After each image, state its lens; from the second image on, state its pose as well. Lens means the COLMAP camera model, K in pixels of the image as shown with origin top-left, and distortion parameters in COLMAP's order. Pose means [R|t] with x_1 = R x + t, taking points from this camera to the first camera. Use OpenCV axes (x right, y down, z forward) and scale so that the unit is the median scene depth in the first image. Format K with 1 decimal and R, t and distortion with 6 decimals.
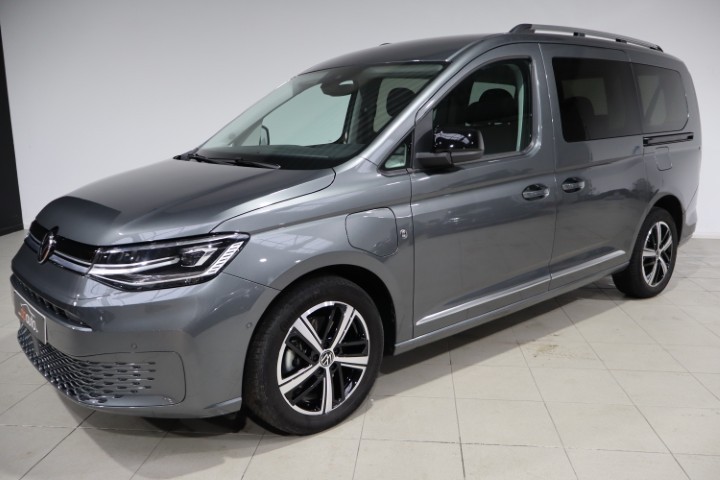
lens RADIAL K [[626.5, 0, 360.0], [0, 626.5, 240.0], [0, 0, 1]] dist [-0.006552, -0.002881]
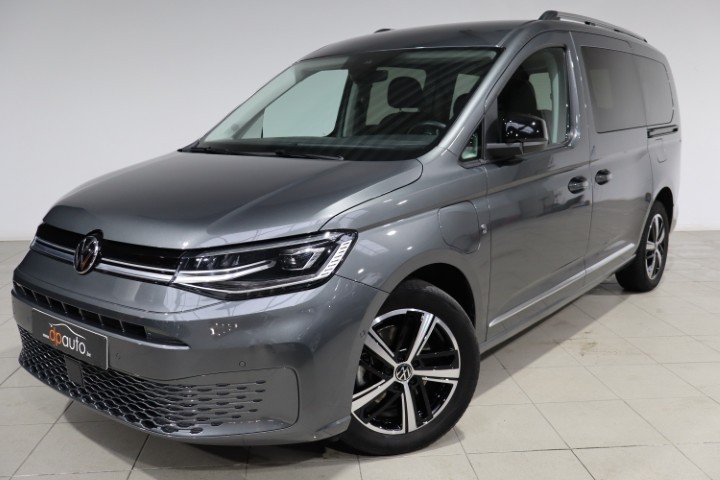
lens RADIAL K [[669.0, 0, 360.0], [0, 669.0, 240.0], [0, 0, 1]] dist [0.015540, 0.002688]
pose [[0.984970, -0.026747, 0.170642, -0.272823], [0.027962, 0.999598, -0.004717, 0.005728], [-0.170448, 0.009417, 0.985322, 0.044628]]
